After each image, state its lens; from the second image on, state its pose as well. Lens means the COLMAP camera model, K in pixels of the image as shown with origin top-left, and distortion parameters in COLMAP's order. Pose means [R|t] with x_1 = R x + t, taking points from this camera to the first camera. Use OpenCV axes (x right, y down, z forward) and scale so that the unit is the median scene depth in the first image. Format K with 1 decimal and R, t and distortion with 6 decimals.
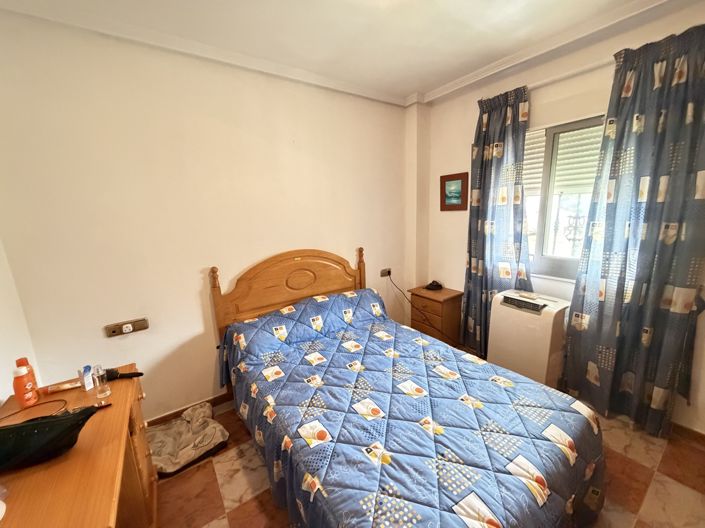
lens RADIAL K [[280.9, 0, 351.1], [0, 280.9, 266.6], [0, 0, 1]] dist [0.001975, -0.000352]
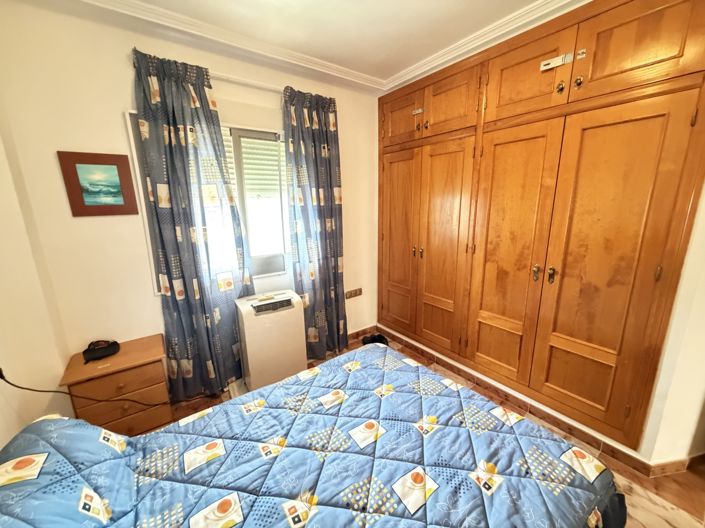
lens RADIAL K [[280.9, 0, 352.5], [0, 280.9, 265.7], [0, 0, 1]] dist [0.001975, -0.000352]
pose [[-0.027546, -0.184588, 0.982430, -0.350441], [0.219122, 0.957785, 0.186102, -0.126320], [-0.975309, 0.220398, 0.014064, 0.683711]]
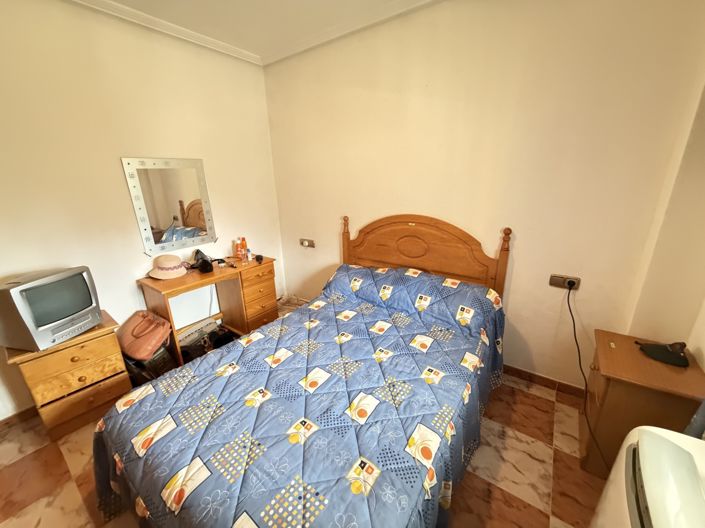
lens RADIAL K [[280.9, 0, 350.9], [0, 280.9, 267.7], [0, 0, 1]] dist [0.001975, -0.000352]
pose [[0.326124, 0.317506, -0.890412, 0.696924], [-0.176319, 0.945810, 0.272681, -0.123559], [0.928738, 0.068069, 0.364434, 0.557526]]
